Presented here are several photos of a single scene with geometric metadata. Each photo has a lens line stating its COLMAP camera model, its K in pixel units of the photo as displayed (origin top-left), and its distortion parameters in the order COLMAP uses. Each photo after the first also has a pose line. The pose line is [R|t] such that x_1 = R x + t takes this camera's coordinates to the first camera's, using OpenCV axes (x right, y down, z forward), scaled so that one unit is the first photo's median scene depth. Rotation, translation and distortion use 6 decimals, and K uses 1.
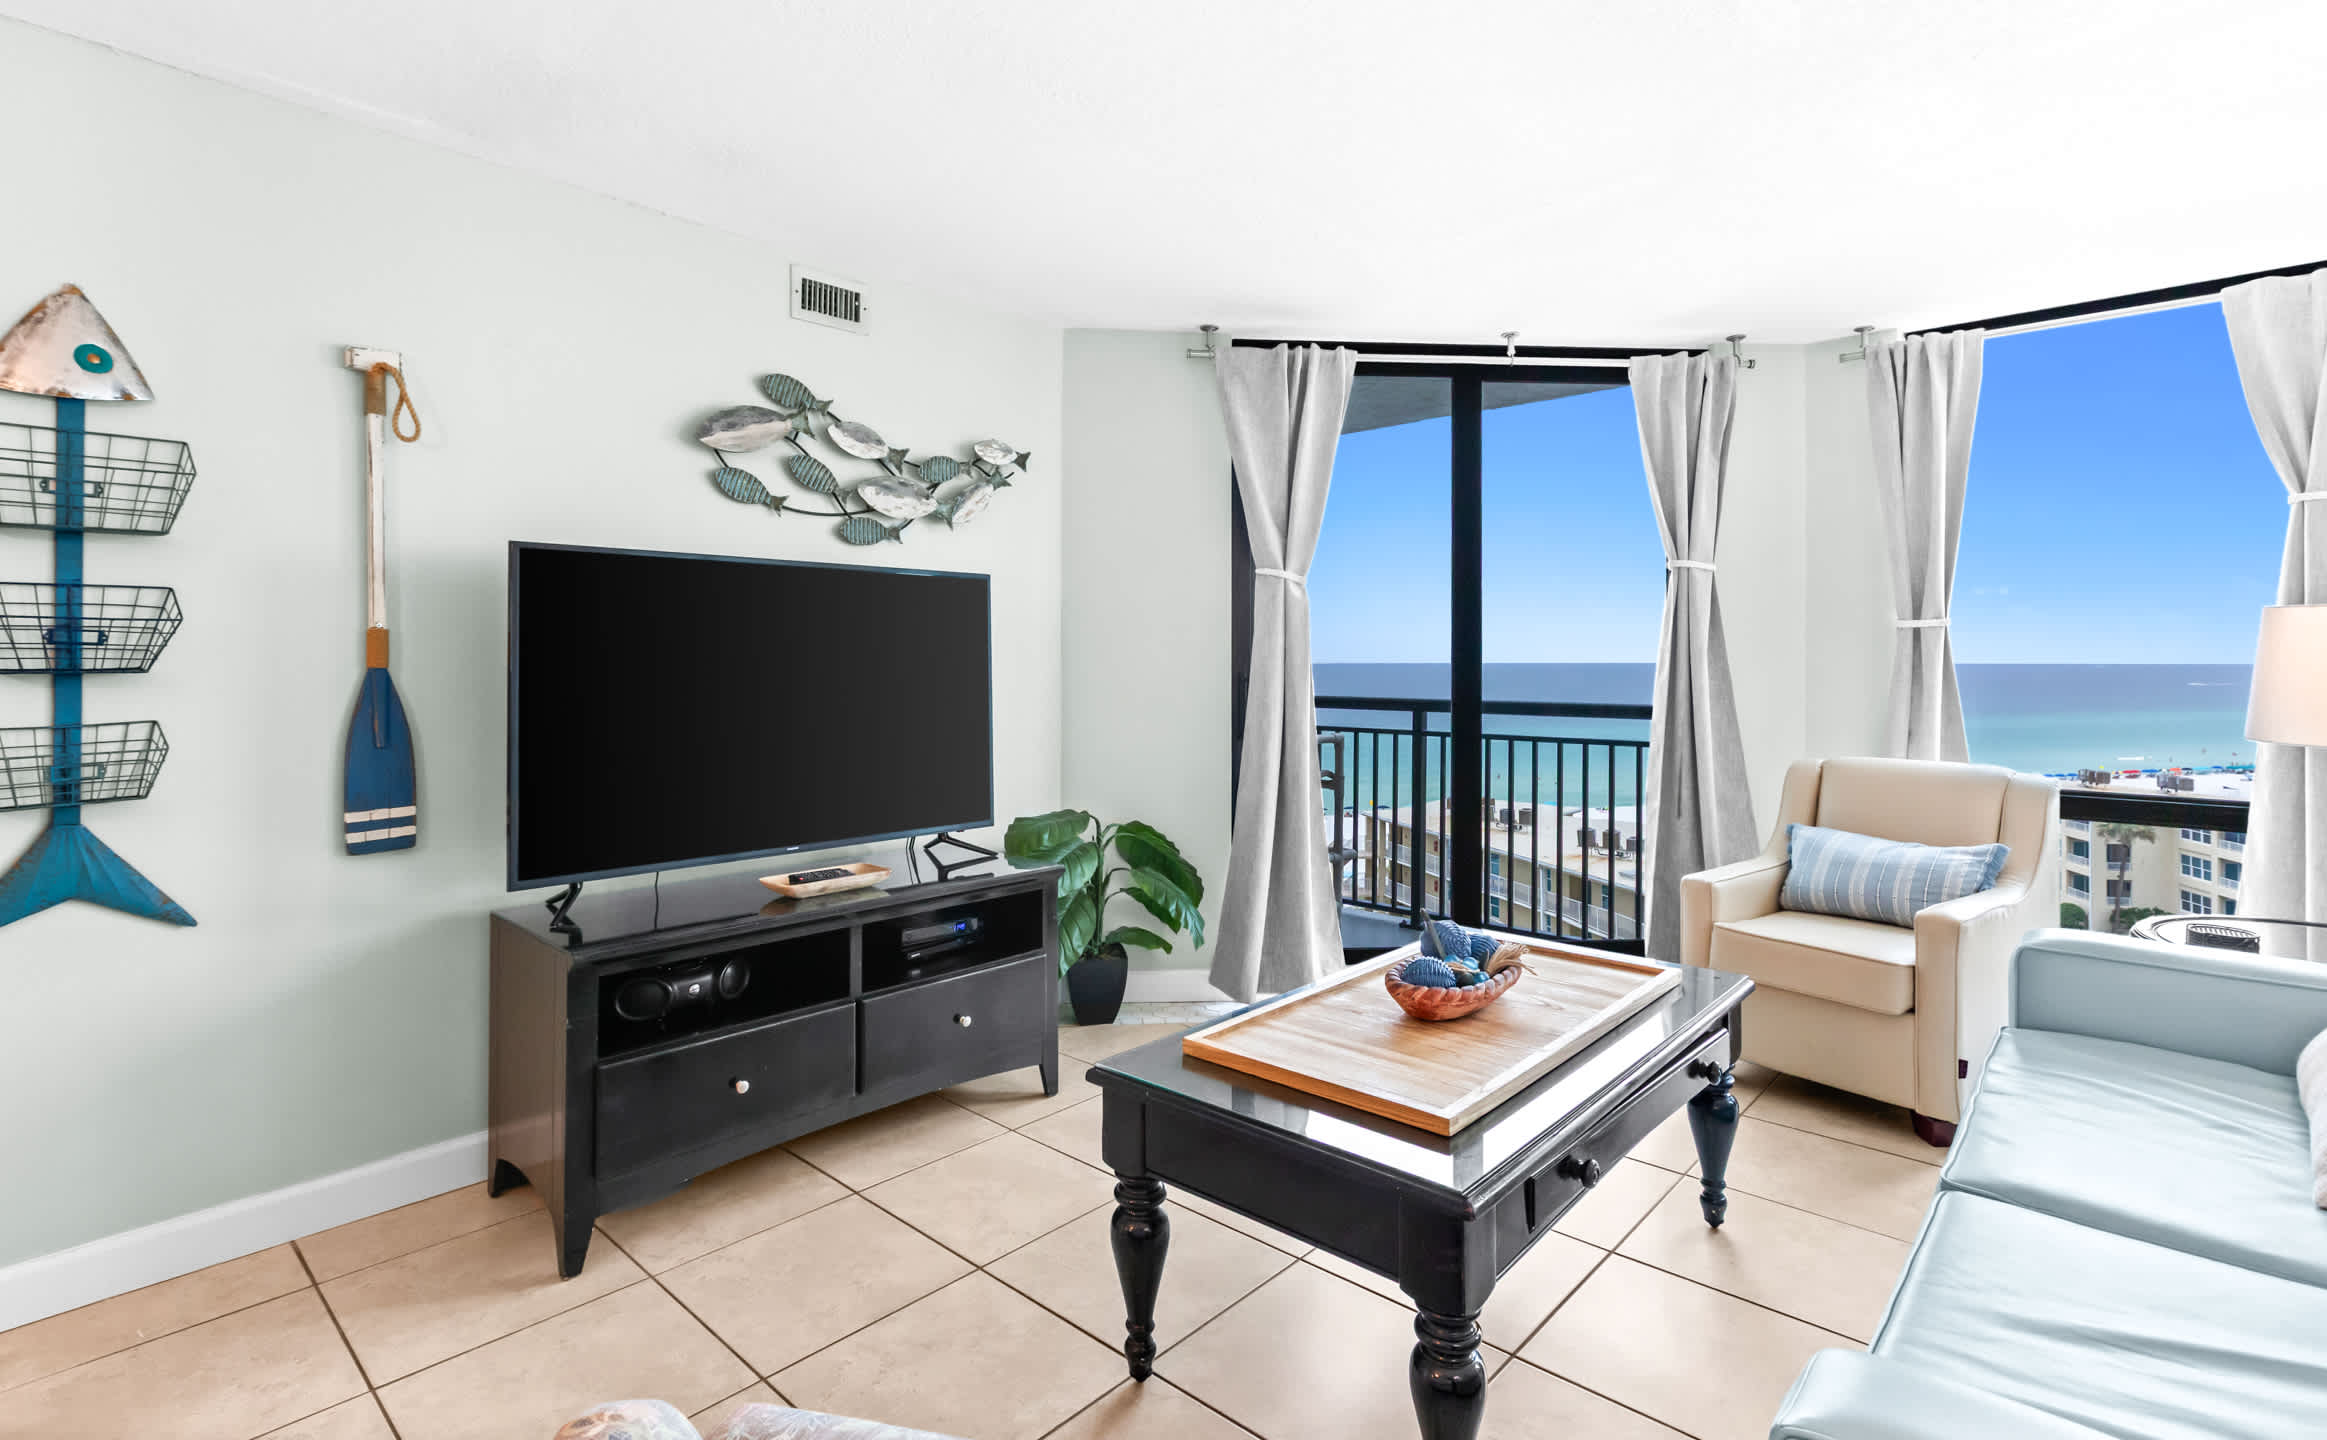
lens RADIAL K [[1099.0, 0, 1164.4], [0, 1099.0, 647.5], [0, 0, 1]] dist [-0.000449, 0.000068]
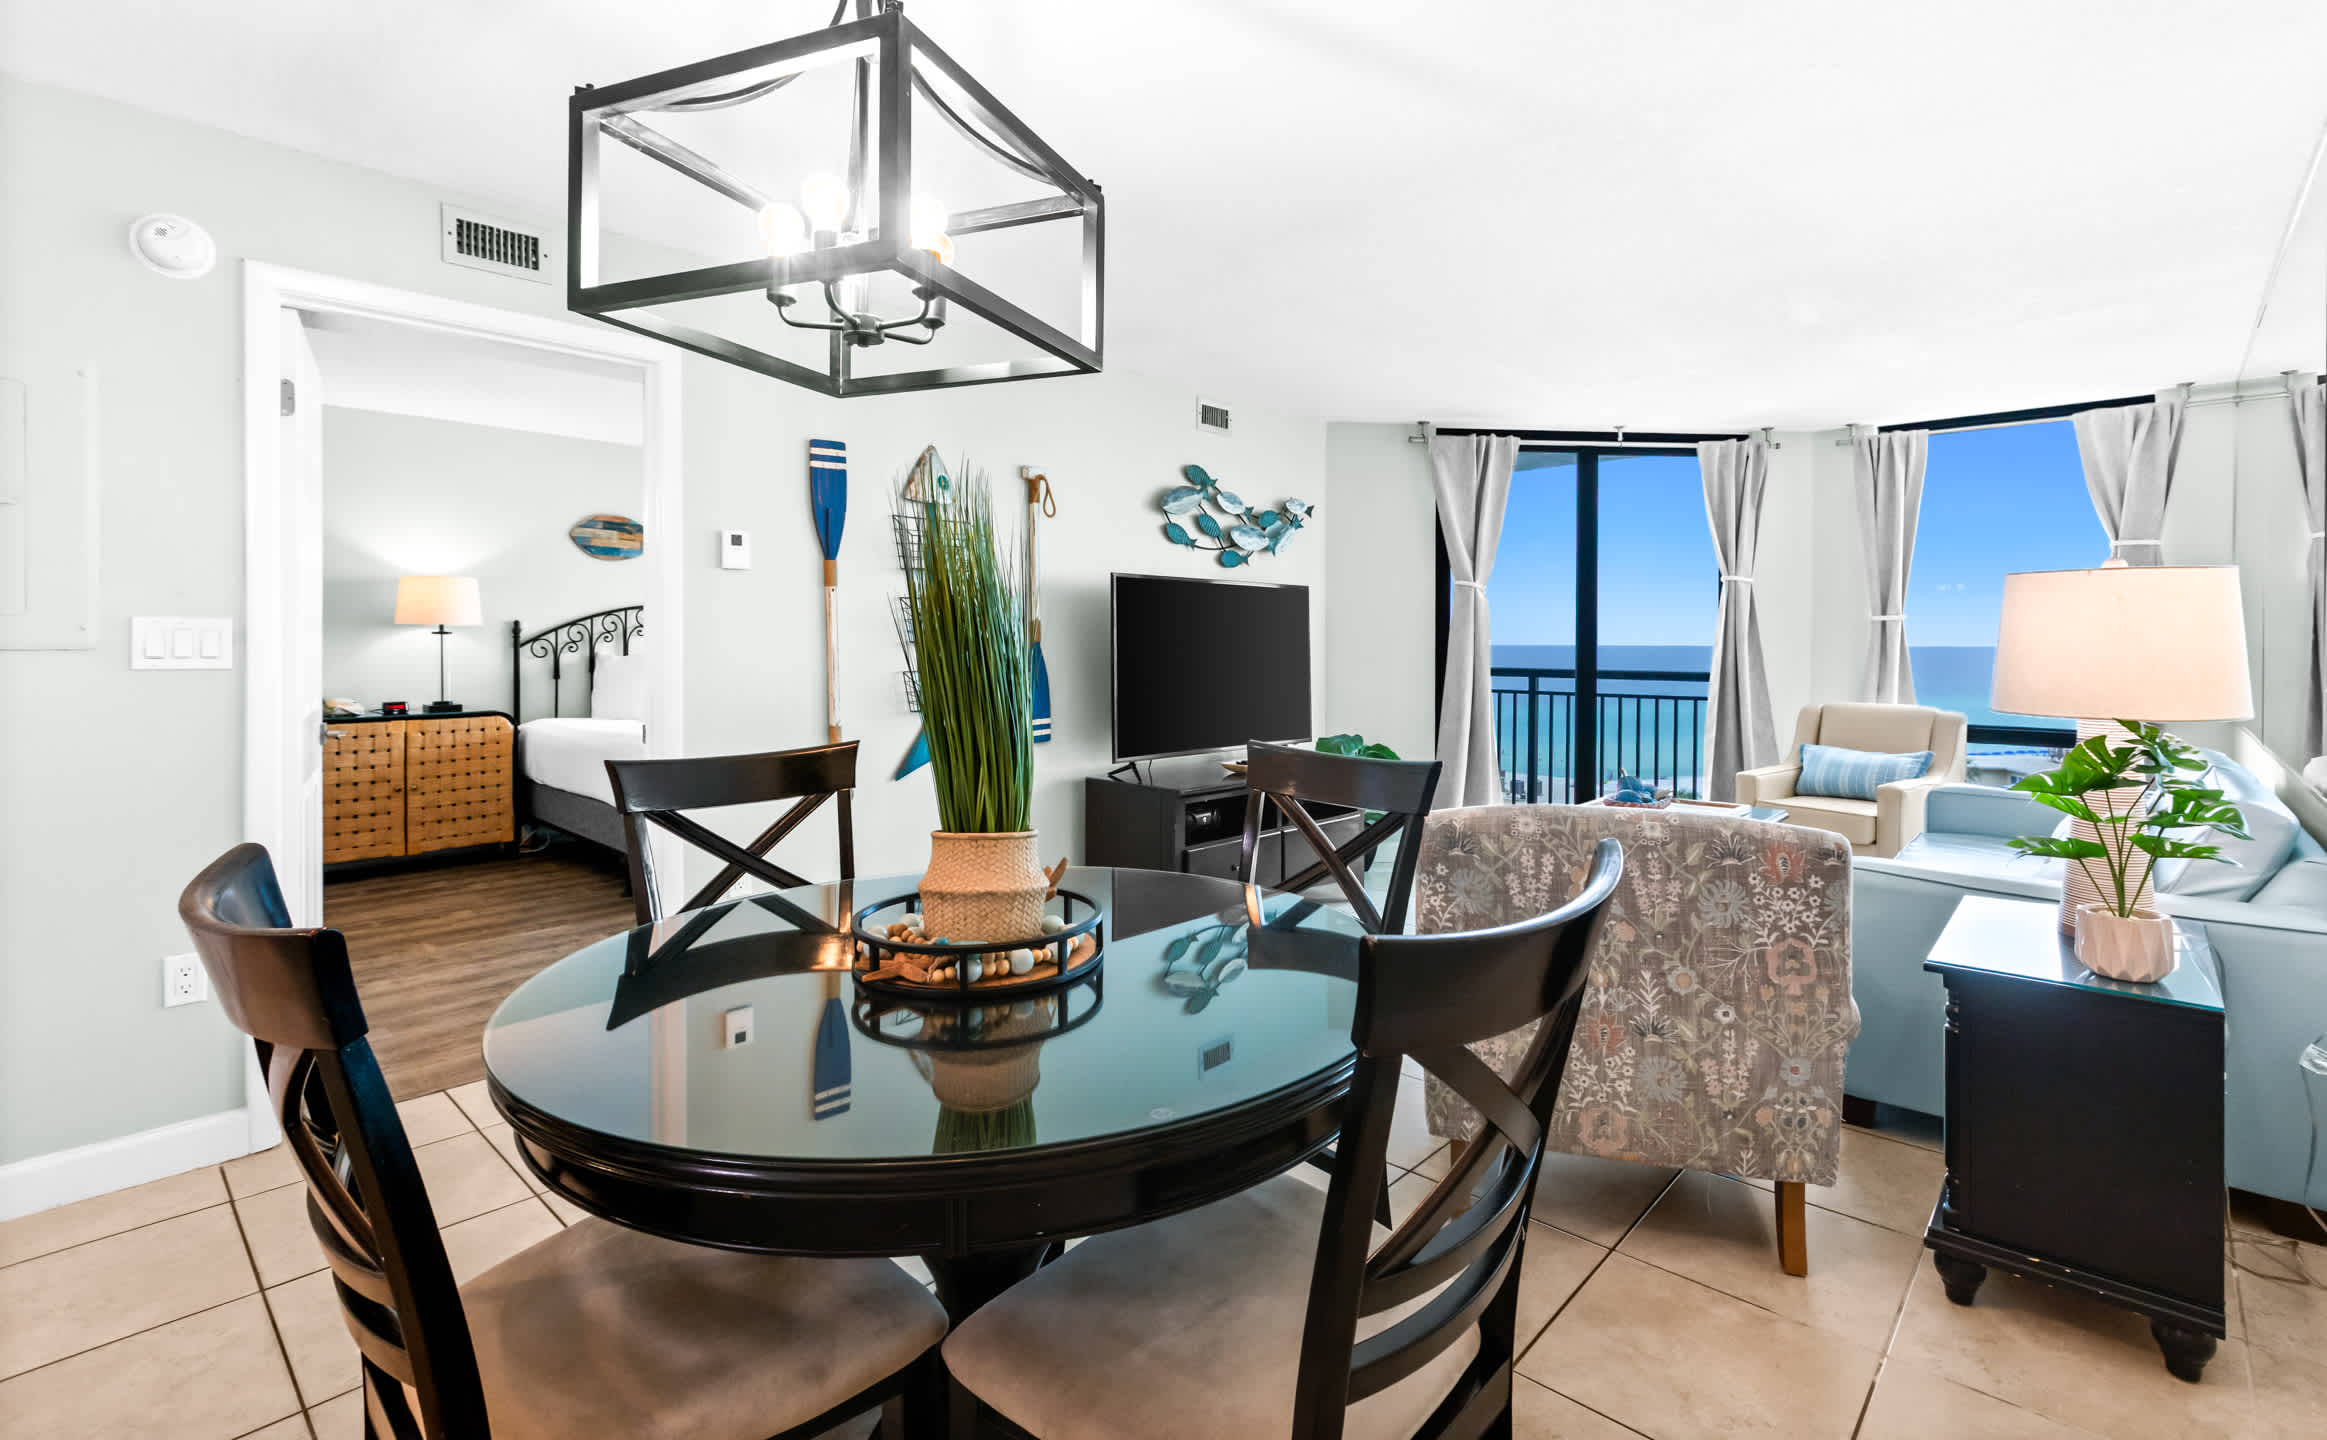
lens RADIAL K [[1038.4, 0, 1195.1], [0, 1038.4, 643.3], [0, 0, 1]] dist [-0.000757, -0.000023]
pose [[0.999976, 0.003696, 0.005901, -0.320950], [-0.003777, 0.999897, 0.013856, -0.003147], [-0.005850, -0.013878, 0.999887, -0.499565]]
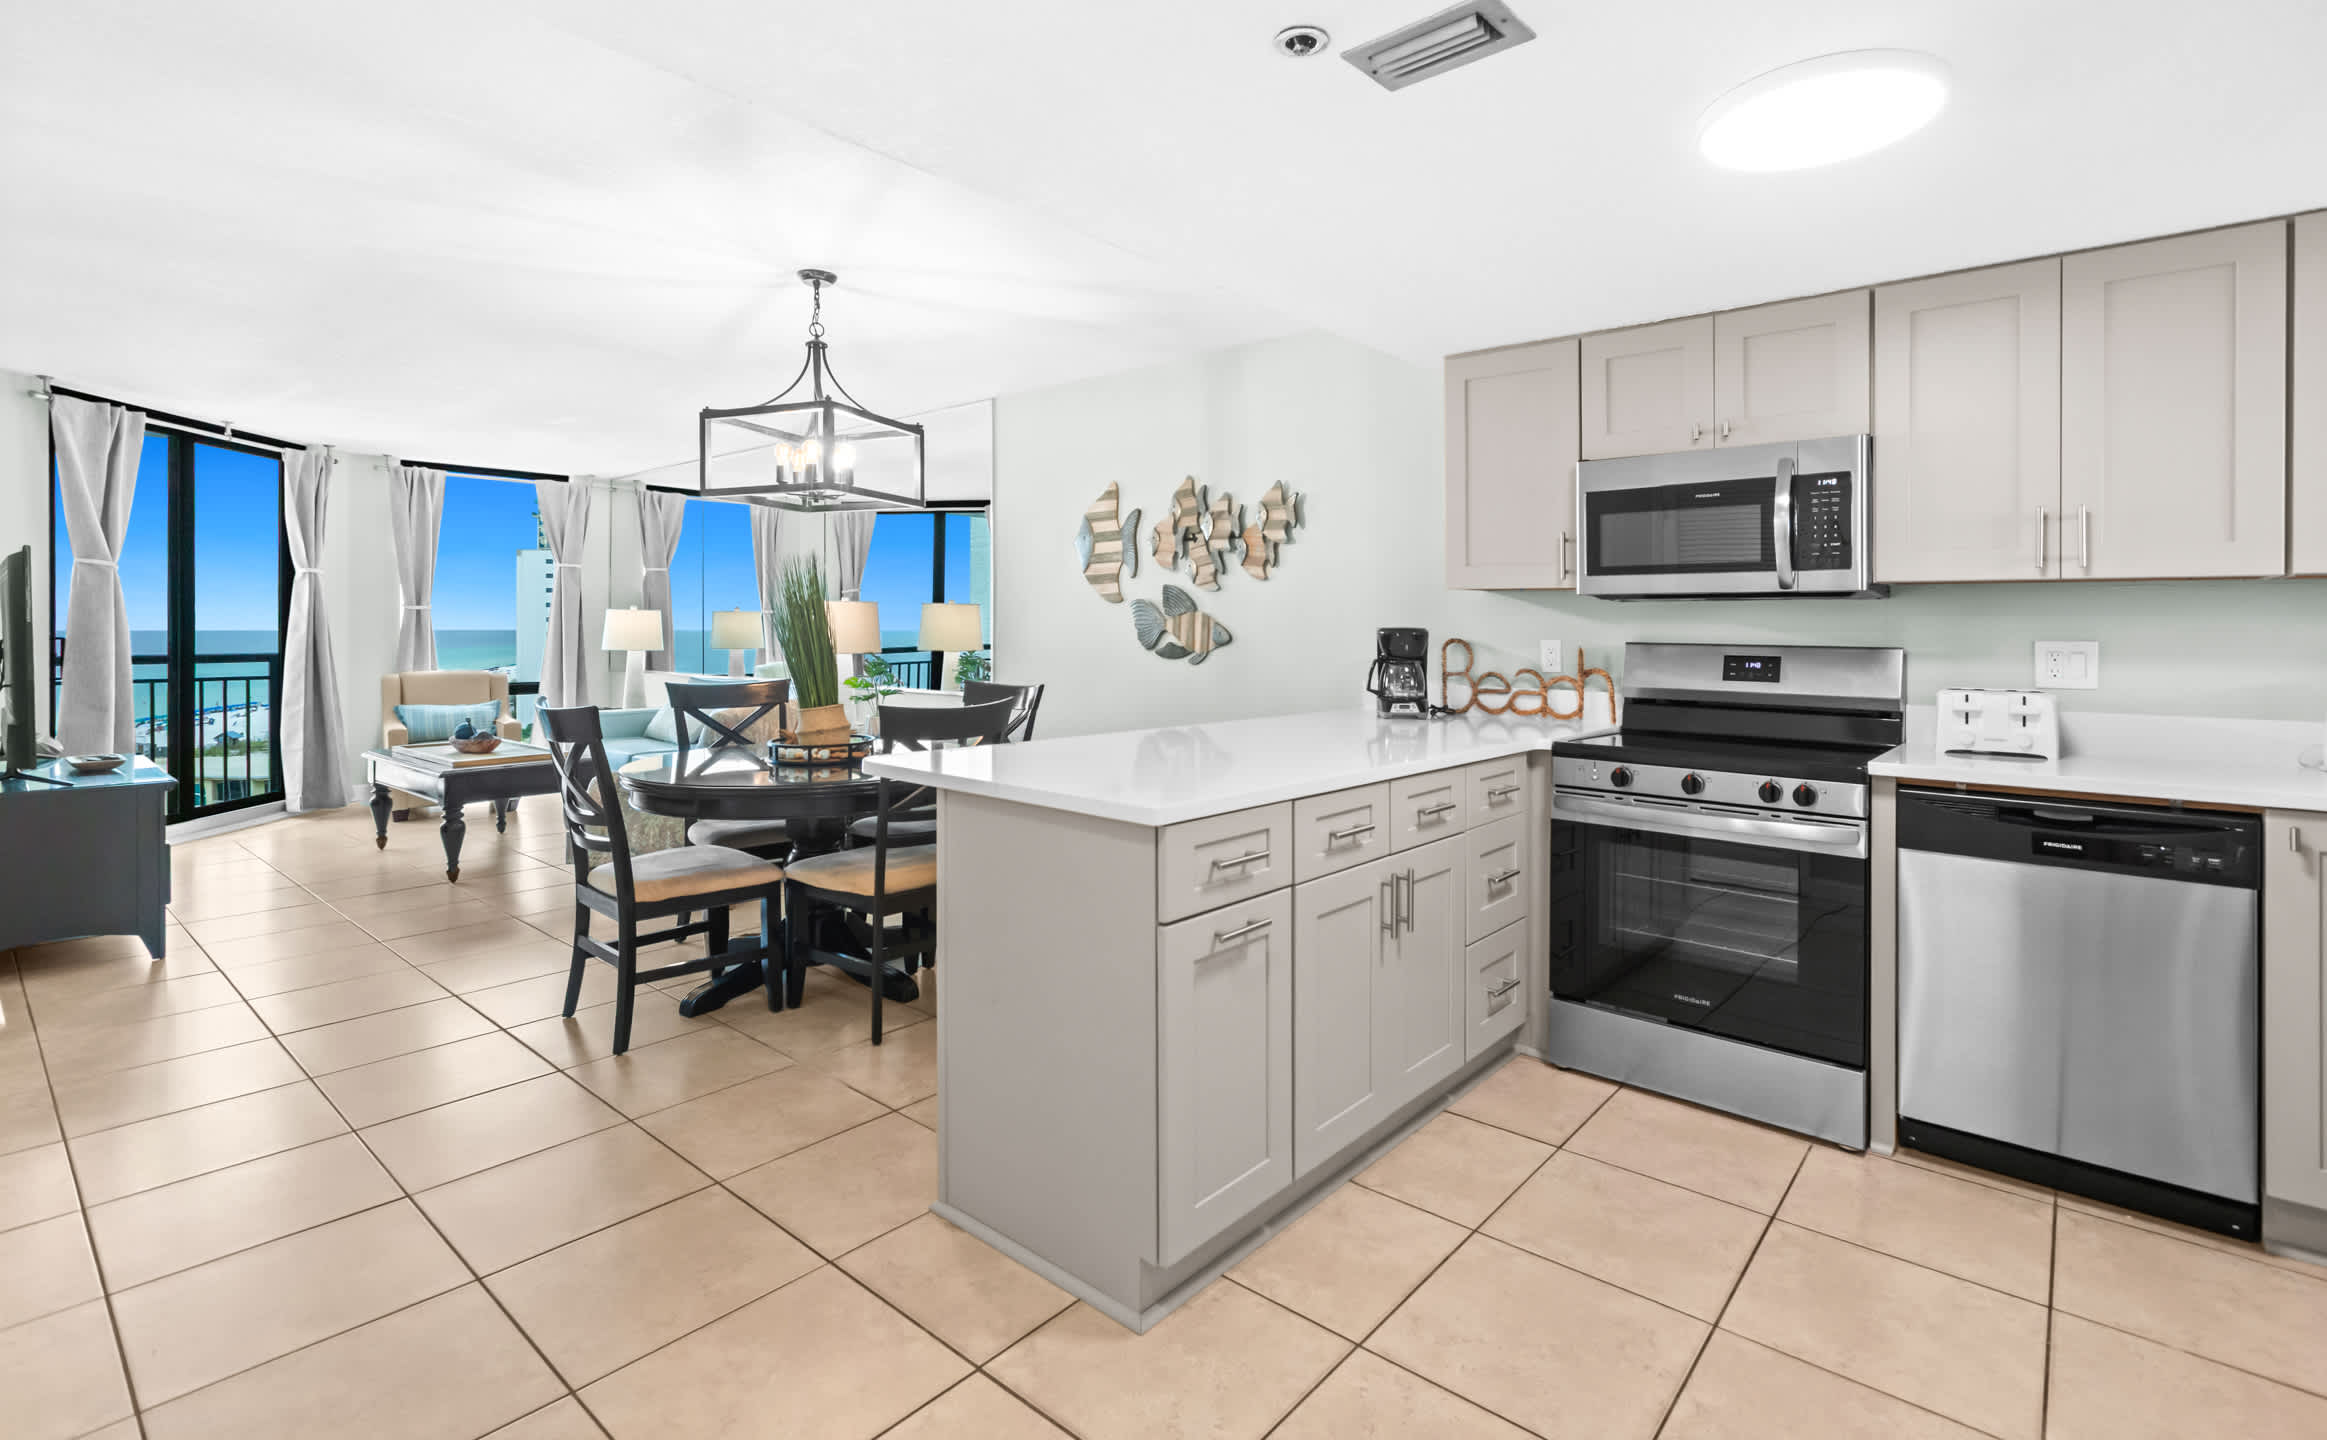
lens RADIAL K [[1077.1, 0, 1175.7], [0, 1077.1, 630.3], [0, 0, 1]] dist [-0.000039, -0.000738]
pose [[-0.036289, -0.003214, 0.999336, -1.511440], [-0.011340, 0.999932, 0.002804, -0.001329], [-0.999277, -0.011231, -0.036323, -0.374712]]
